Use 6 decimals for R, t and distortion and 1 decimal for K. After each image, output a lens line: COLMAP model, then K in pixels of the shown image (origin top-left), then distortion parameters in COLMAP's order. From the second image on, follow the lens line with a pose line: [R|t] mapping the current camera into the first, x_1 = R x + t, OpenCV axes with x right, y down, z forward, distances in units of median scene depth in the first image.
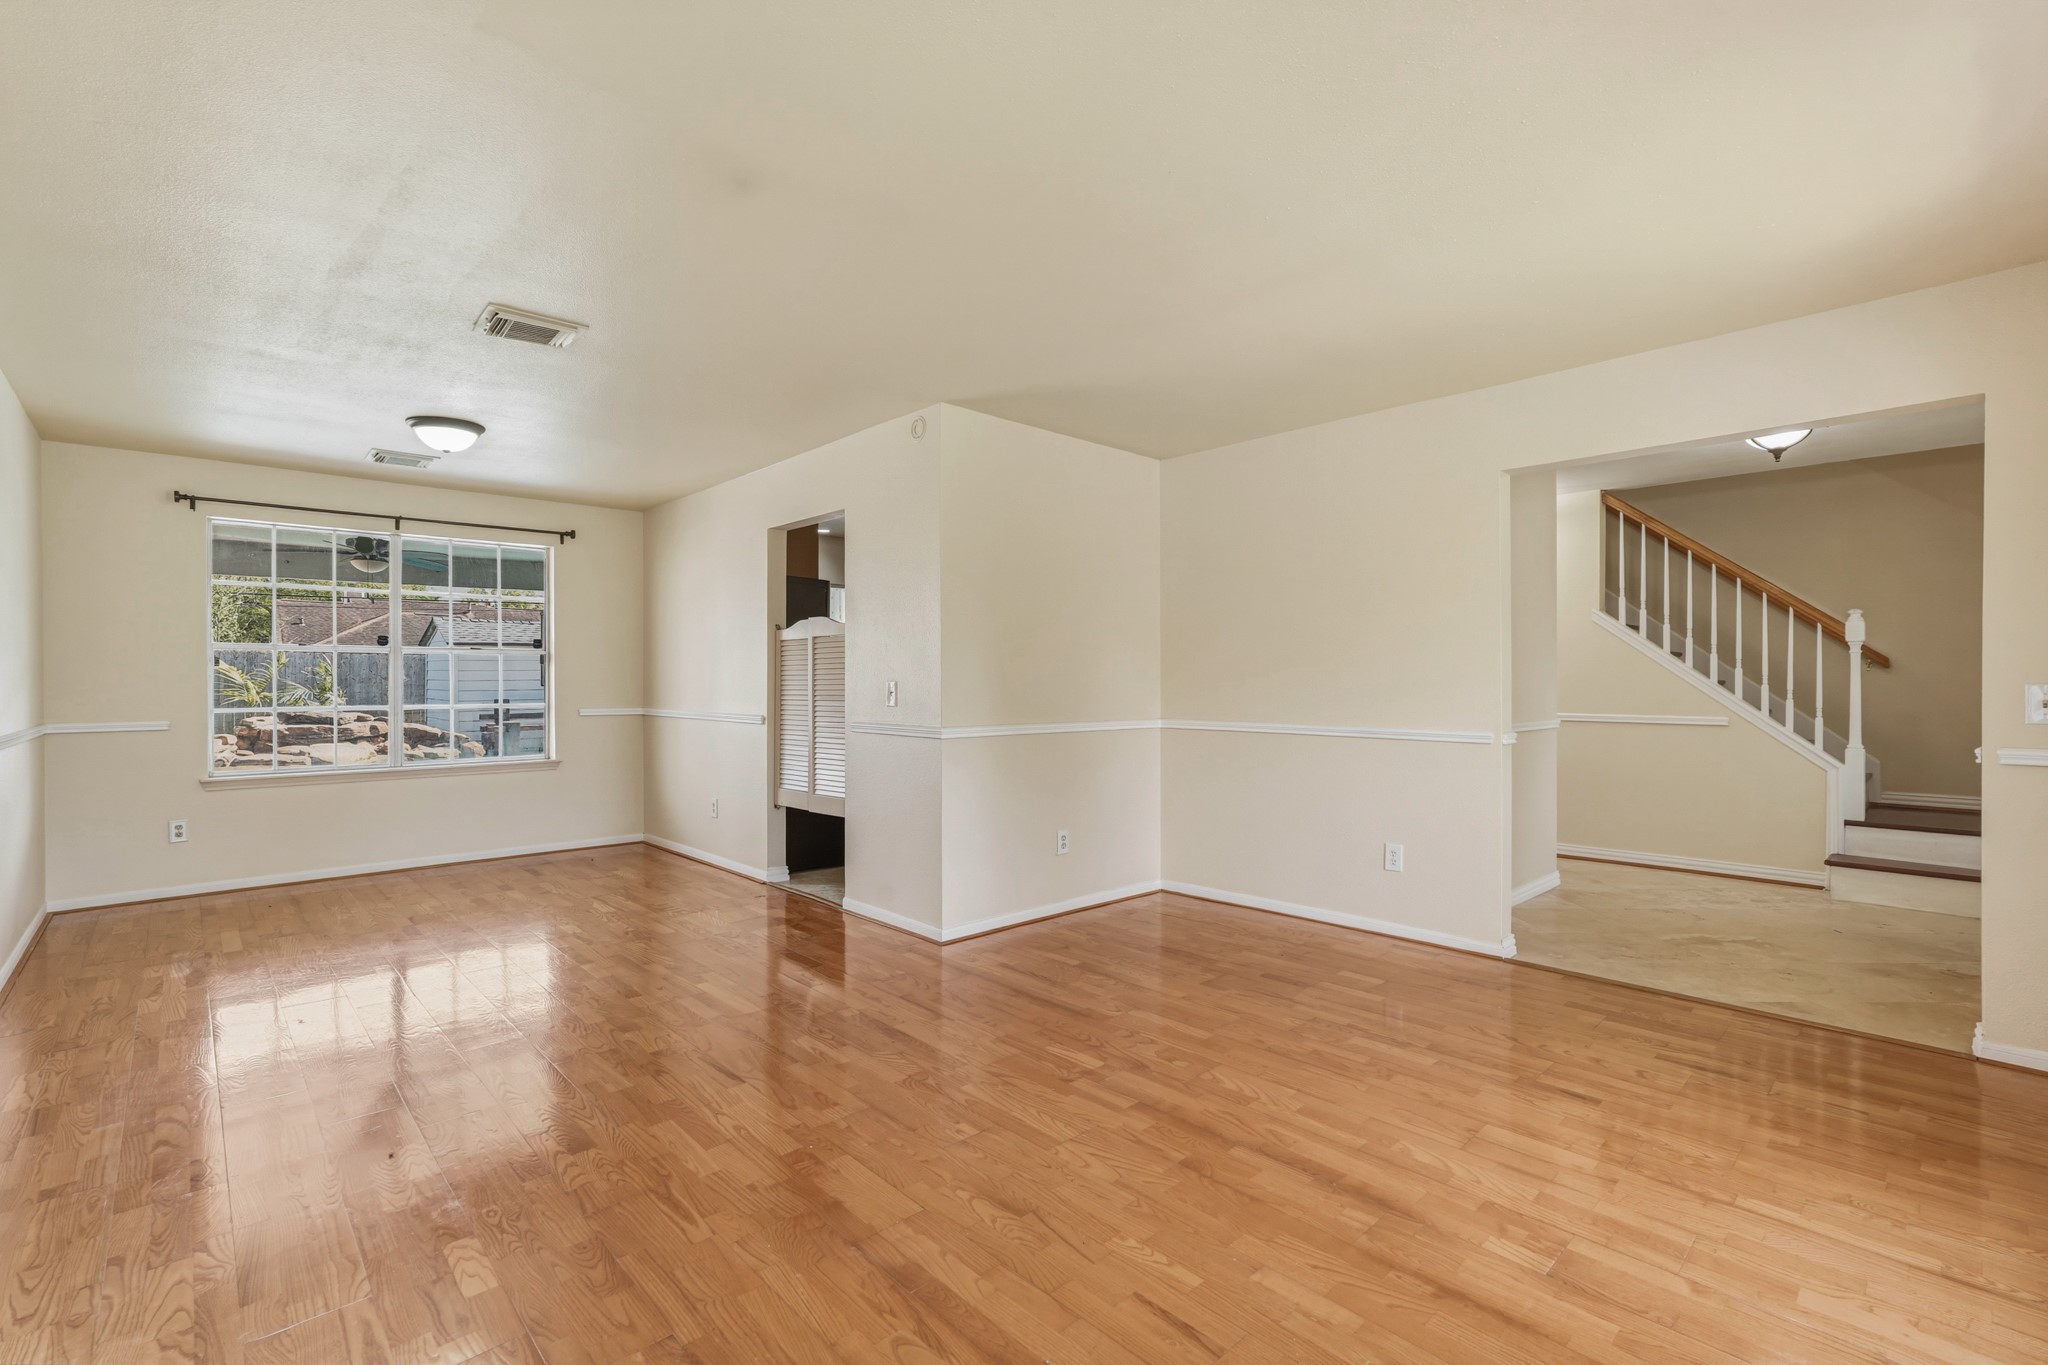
lens RADIAL K [[899.0, 0, 1027.8], [0, 899.0, 685.9], [0, 0, 1]] dist [-0.019482, 0.005949]
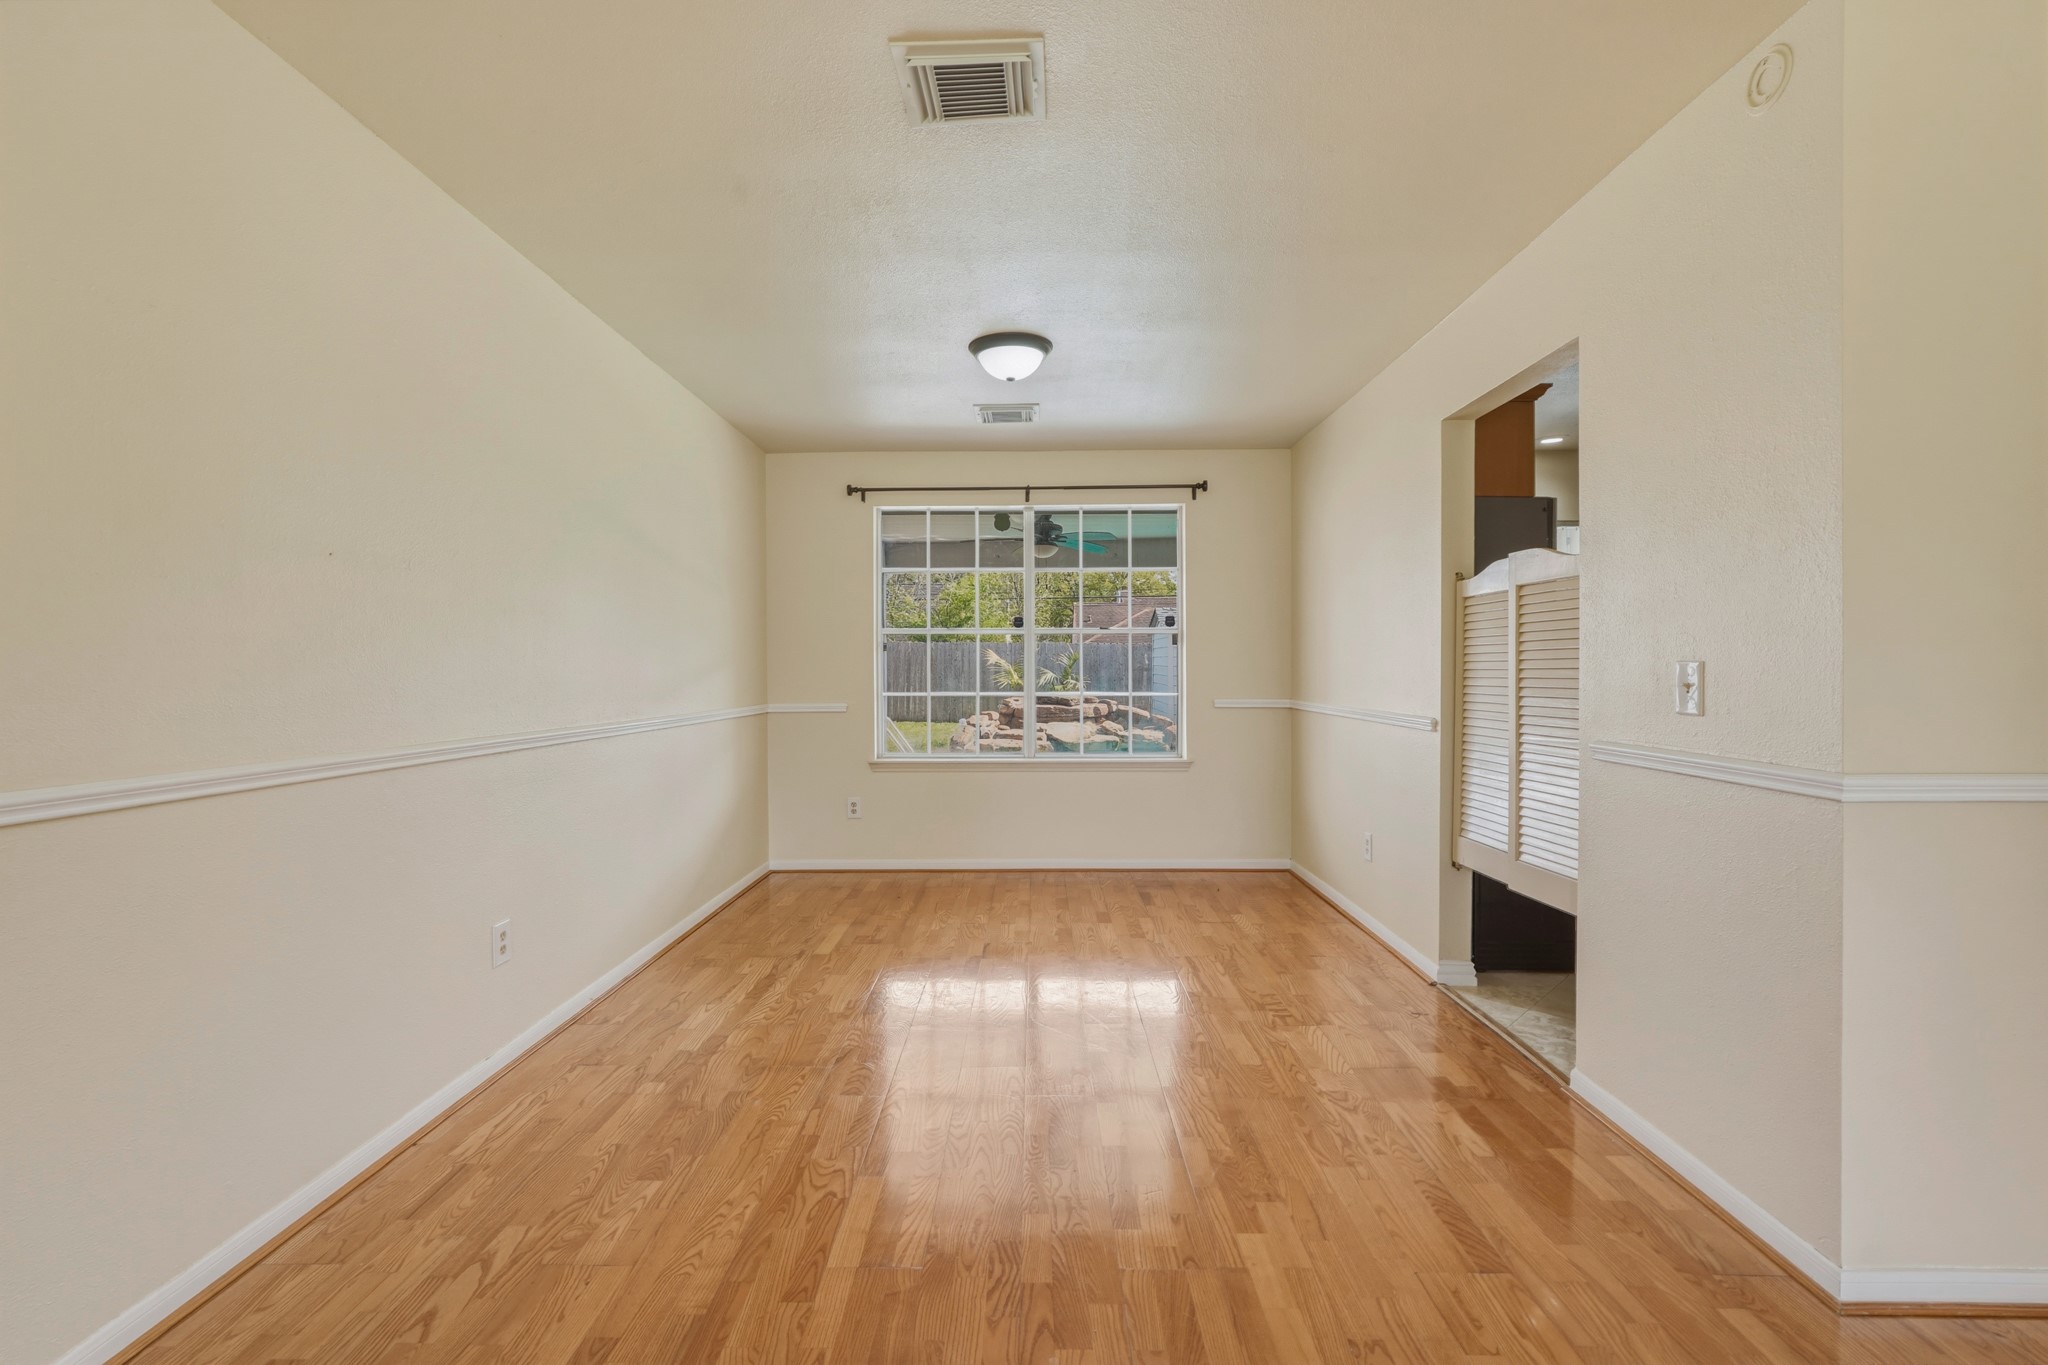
lens RADIAL K [[899.0, 0, 1025.8], [0, 899.0, 677.3], [0, 0, 1]] dist [-0.019482, 0.005949]
pose [[0.718865, 0.006400, -0.695121, -0.062967], [-0.002430, 0.999975, 0.006694, 0.000724], [0.695146, -0.003123, 0.718862, 0.344988]]
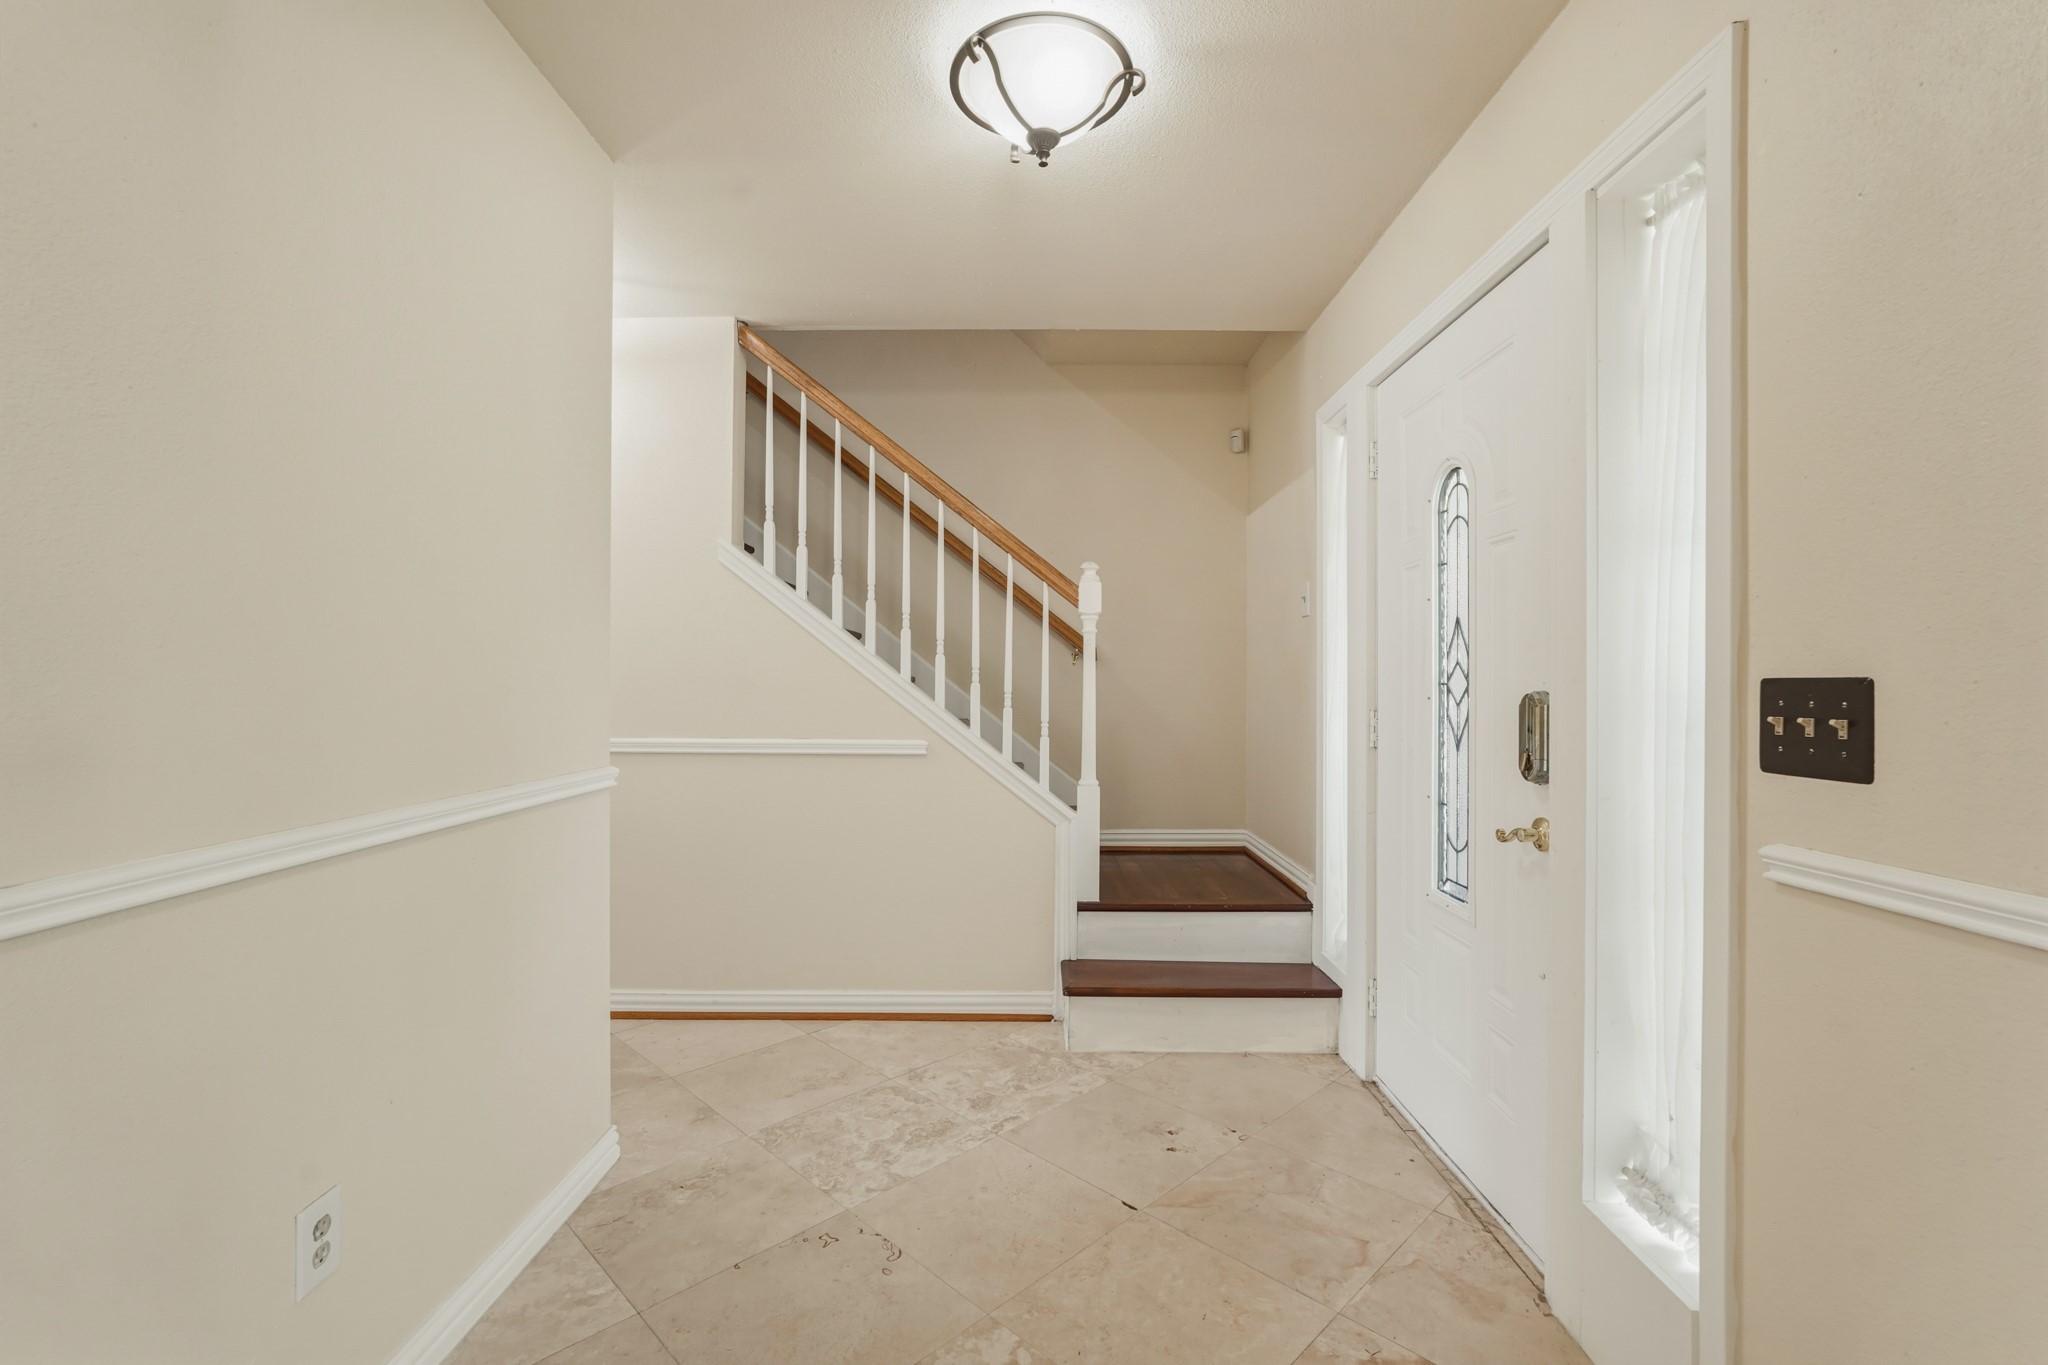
lens RADIAL K [[899.0, 0, 1020.0], [0, 899.0, 680.2], [0, 0, 1]] dist [-0.019482, 0.005949]
pose [[0.690653, 0.003893, 0.723176, 0.415224], [-0.002646, 0.999992, -0.002856, -0.002367], [-0.723181, 0.000059, 0.690658, 0.563968]]
